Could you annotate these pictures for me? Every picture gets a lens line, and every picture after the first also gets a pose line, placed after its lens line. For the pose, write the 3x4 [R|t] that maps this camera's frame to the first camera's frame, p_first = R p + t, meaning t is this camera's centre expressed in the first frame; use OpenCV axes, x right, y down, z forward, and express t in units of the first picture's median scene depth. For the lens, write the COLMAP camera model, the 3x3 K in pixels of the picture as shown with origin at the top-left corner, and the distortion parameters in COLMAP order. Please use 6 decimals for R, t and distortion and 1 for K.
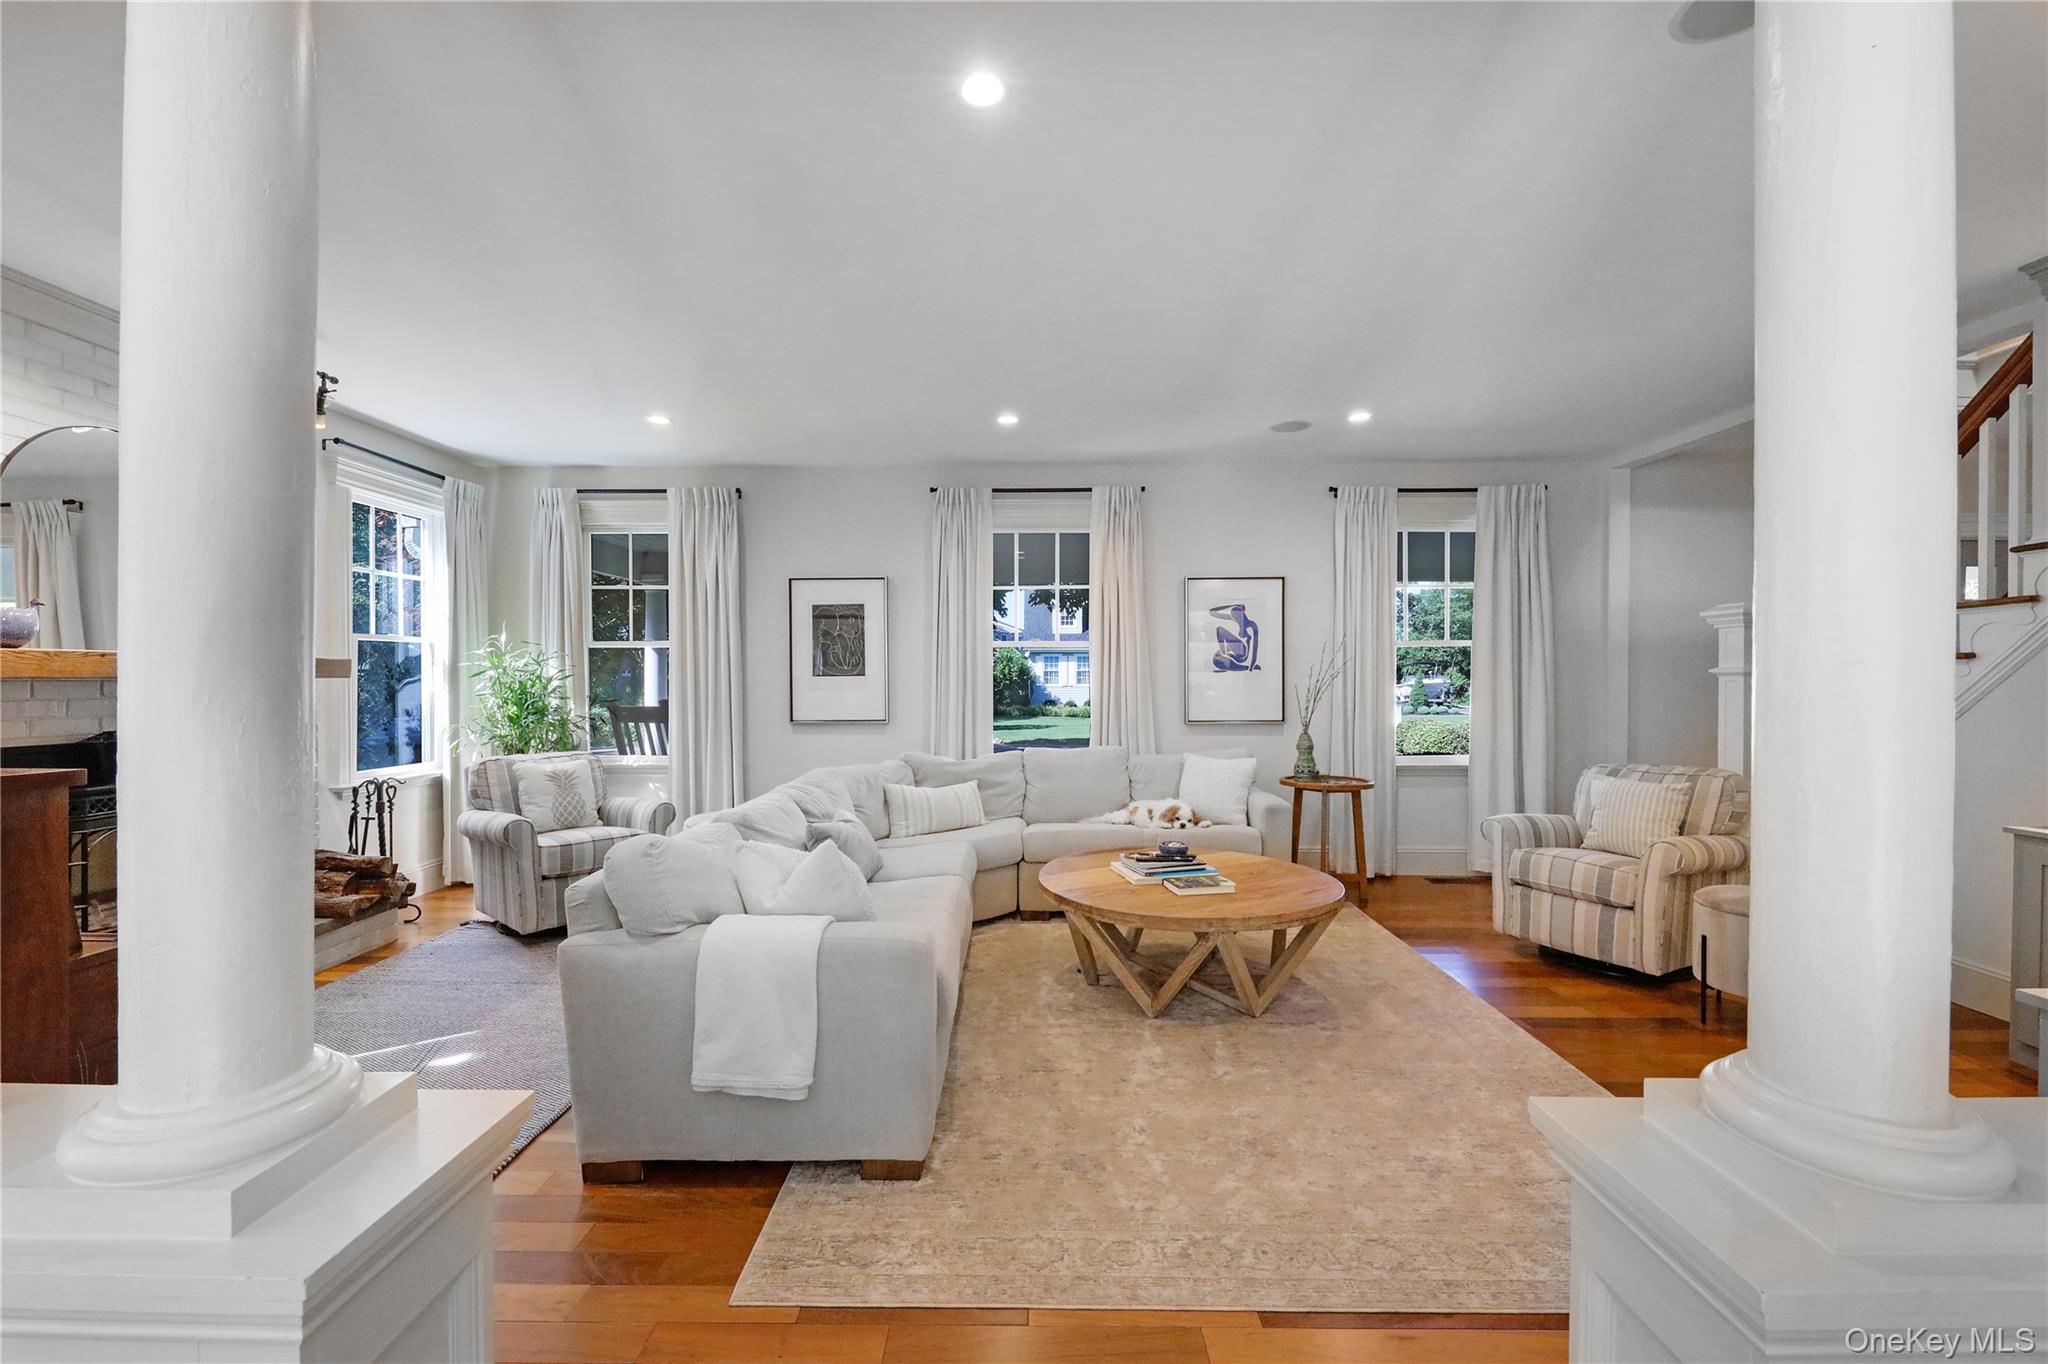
lens RADIAL K [[851.9, 0, 1016.2], [0, 851.9, 662.7], [0, 0, 1]] dist [-0.001818, -0.000644]
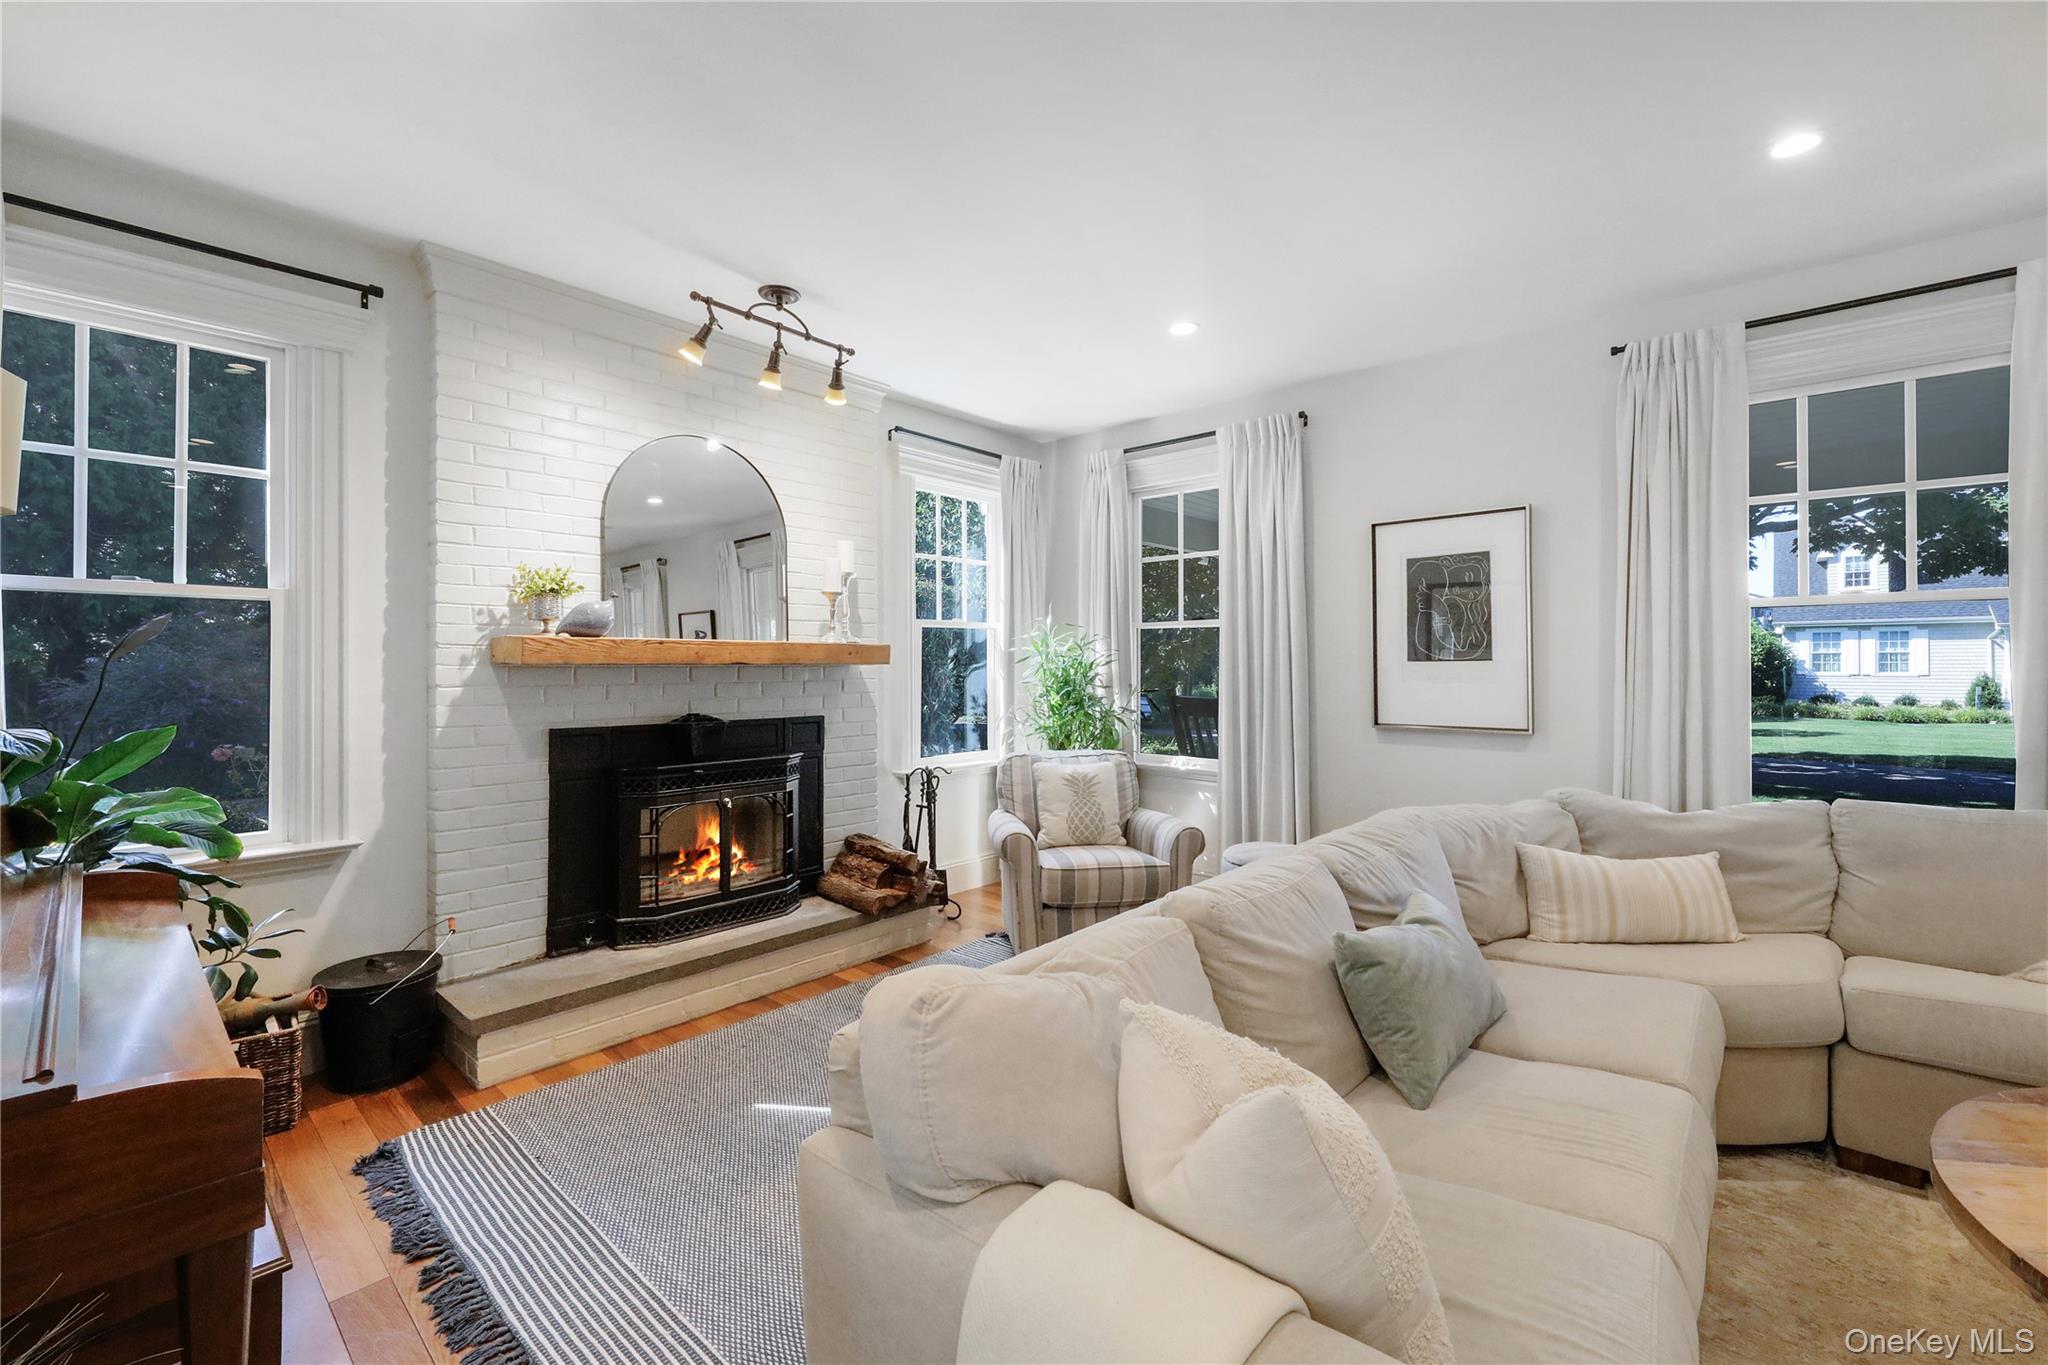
lens RADIAL K [[851.9, 0, 1016.2], [0, 851.9, 663.2], [0, 0, 1]] dist [-0.001818, -0.000644]
pose [[0.755585, -0.000561, -0.655050, -0.027262], [0.012188, 0.999839, 0.013202, 0.004549], [0.654937, -0.017959, 0.755470, 0.289229]]
